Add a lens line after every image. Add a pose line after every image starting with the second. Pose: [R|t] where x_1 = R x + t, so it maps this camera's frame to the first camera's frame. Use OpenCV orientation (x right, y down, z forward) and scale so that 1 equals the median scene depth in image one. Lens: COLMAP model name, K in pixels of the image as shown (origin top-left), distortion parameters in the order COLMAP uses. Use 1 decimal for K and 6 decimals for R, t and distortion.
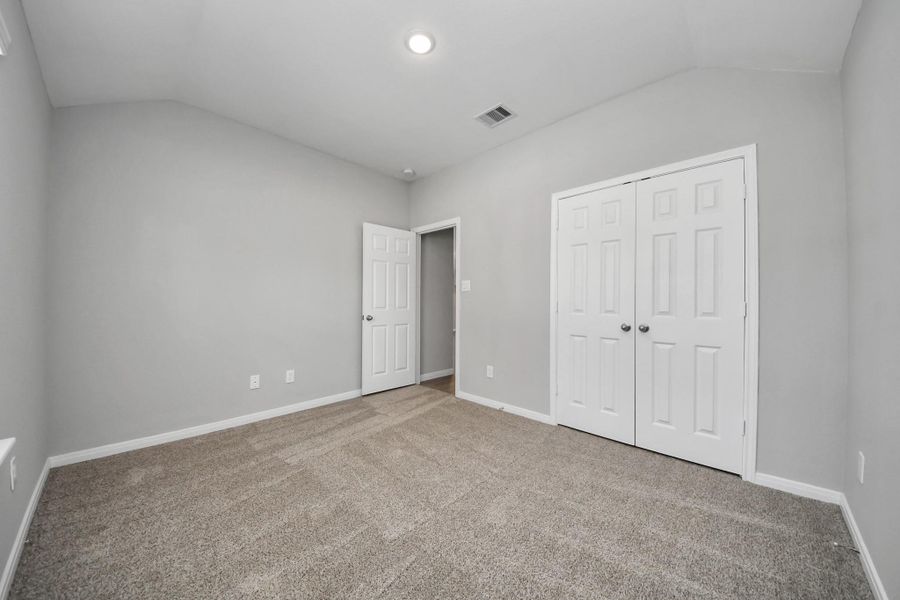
lens RADIAL K [[328.5, 0, 450.0], [0, 328.5, 300.0], [0, 0, 1]] dist [0.017426, -0.012529]
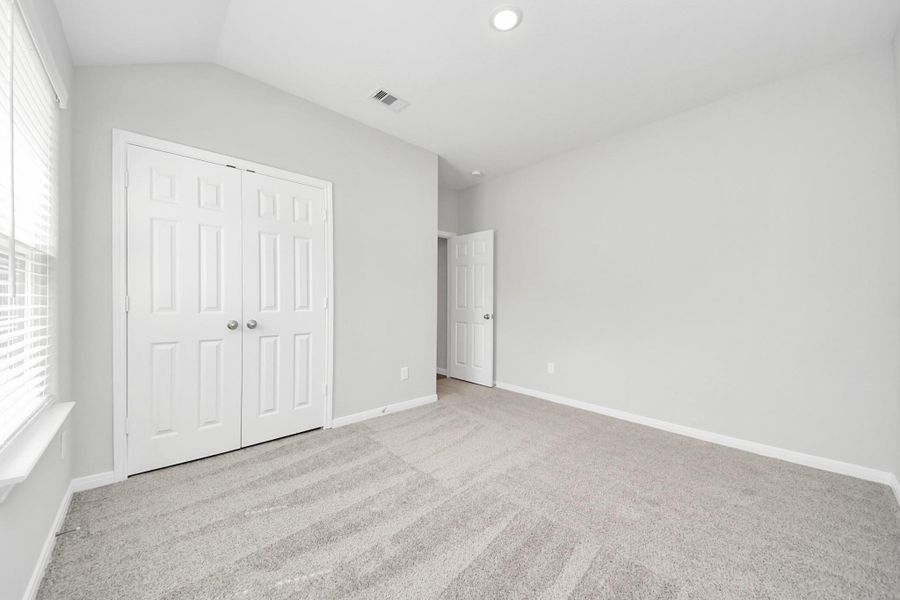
lens RADIAL K [[331.1, 0, 449.4], [0, 331.1, 303.0], [0, 0, 1]] dist [0.014311, -0.013073]
pose [[0.056428, -0.010925, 0.998347, -0.356987], [-0.016180, 0.999799, 0.011856, 0.001395], [-0.998276, -0.016822, 0.056240, 0.351204]]
